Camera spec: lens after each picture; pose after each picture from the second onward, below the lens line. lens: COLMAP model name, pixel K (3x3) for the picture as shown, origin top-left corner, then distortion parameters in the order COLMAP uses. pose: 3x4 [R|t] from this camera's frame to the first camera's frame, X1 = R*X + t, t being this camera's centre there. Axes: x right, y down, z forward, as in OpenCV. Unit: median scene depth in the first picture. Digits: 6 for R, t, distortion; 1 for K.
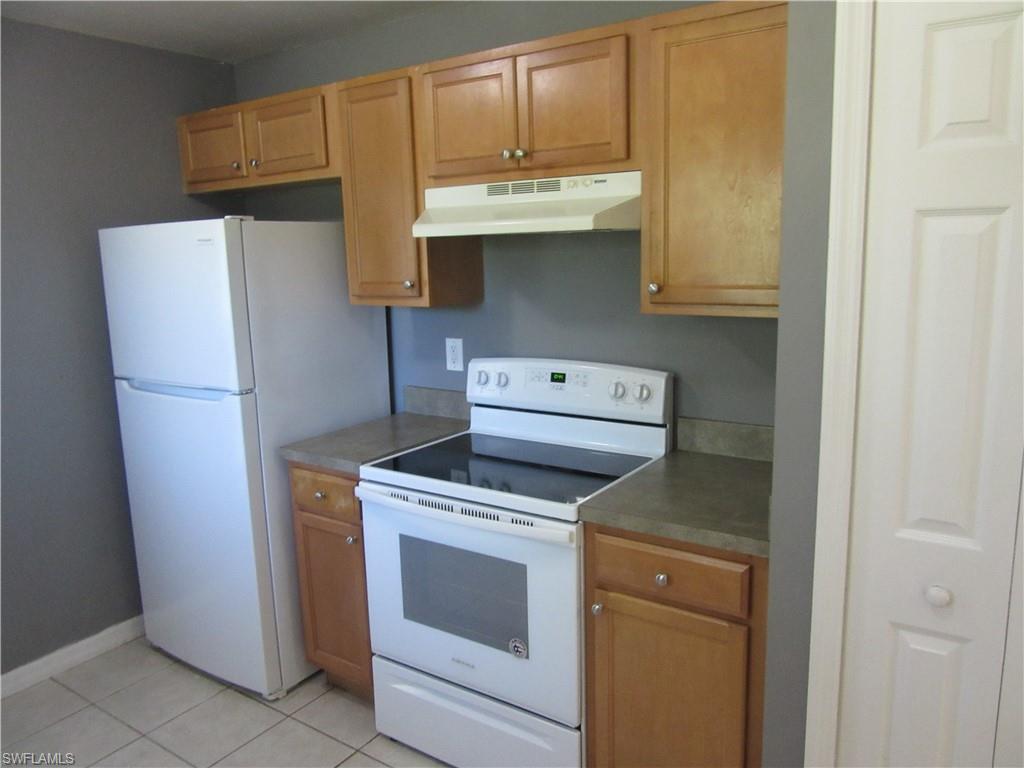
lens RADIAL K [[761.0, 0, 514.4], [0, 761.0, 382.1], [0, 0, 1]] dist [-0.030635, 0.007935]
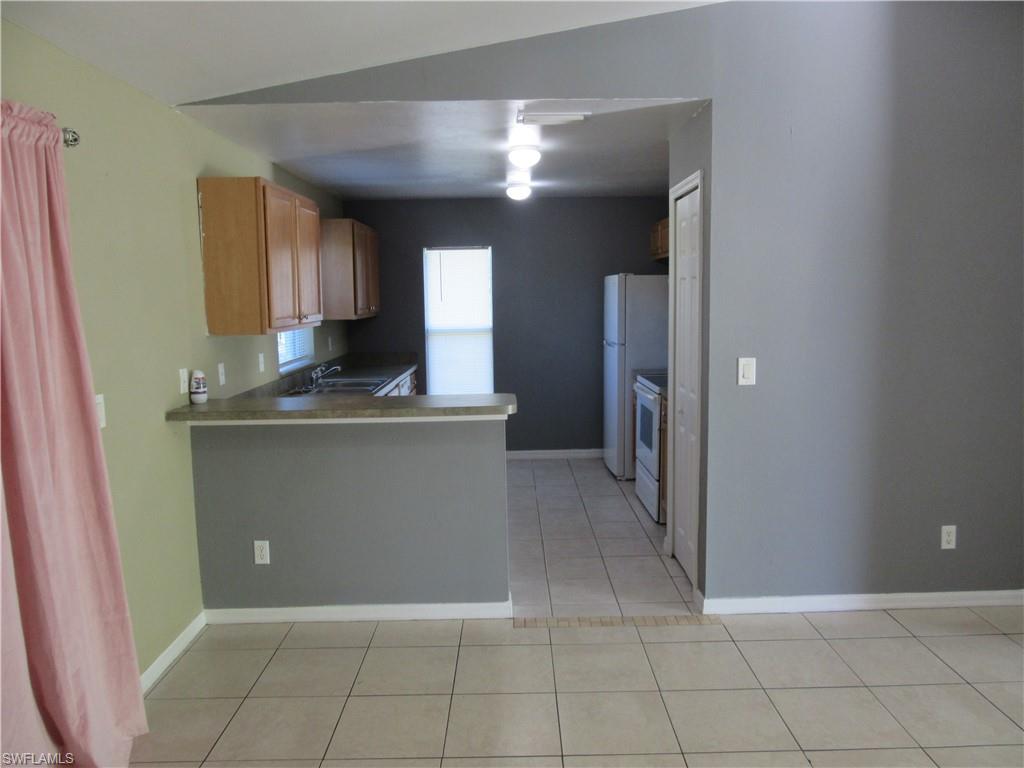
lens RADIAL K [[761.0, 0, 514.4], [0, 761.0, 382.1], [0, 0, 1]] dist [-0.030635, 0.007935]
pose [[0.575642, 0.116164, -0.809408, 1.462119], [-0.147619, 0.988357, 0.036862, 0.093957], [0.804266, 0.098265, 0.586088, -0.709716]]
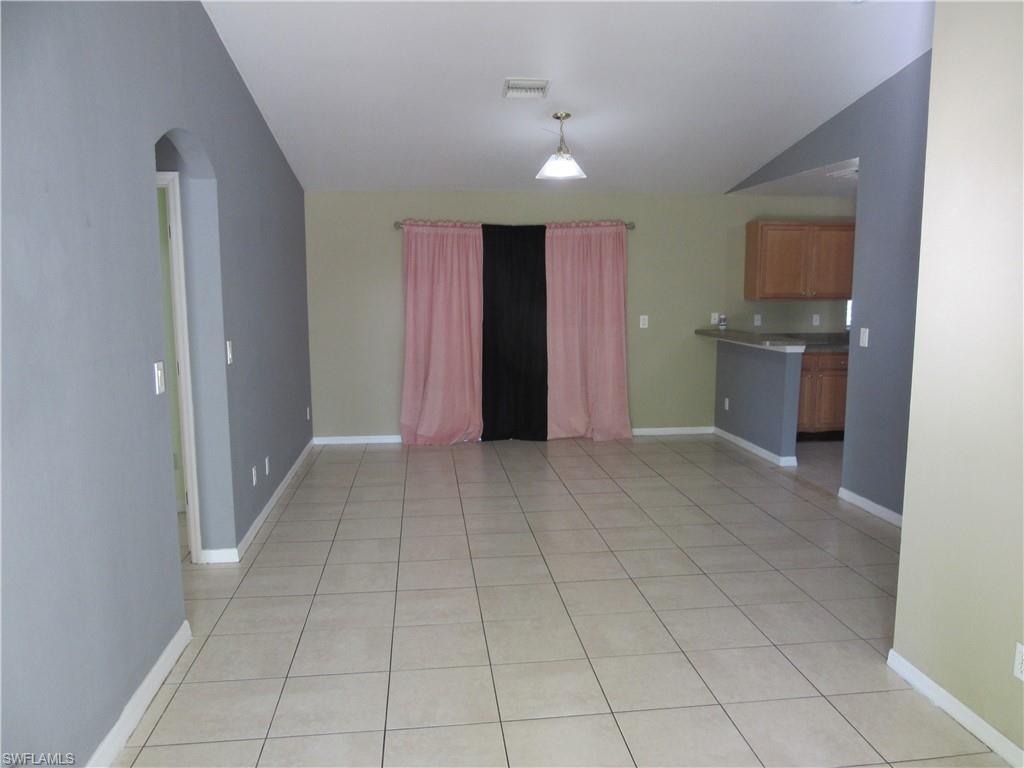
lens RADIAL K [[761.0, 0, 514.4], [0, 761.0, 382.1], [0, 0, 1]] dist [-0.030635, 0.007935]
pose [[-0.748412, 0.115552, -0.653091, 2.653132], [-0.096770, 0.955143, 0.279888, -0.309145], [0.656137, 0.272671, -0.703658, 1.337055]]
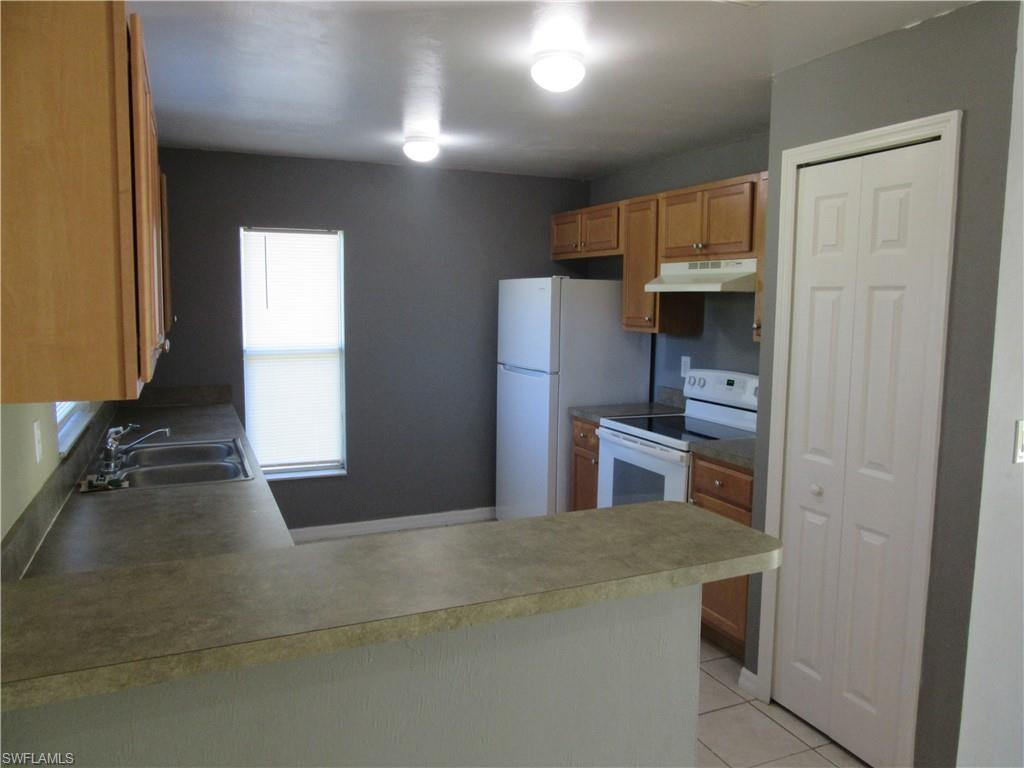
lens RADIAL K [[761.0, 0, 514.4], [0, 761.0, 382.1], [0, 0, 1]] dist [-0.030635, 0.007935]
pose [[0.852168, 0.096706, -0.514255, 0.497646], [-0.128245, 0.991400, -0.026080, 0.093637], [0.507310, 0.088175, 0.857241, -0.591705]]
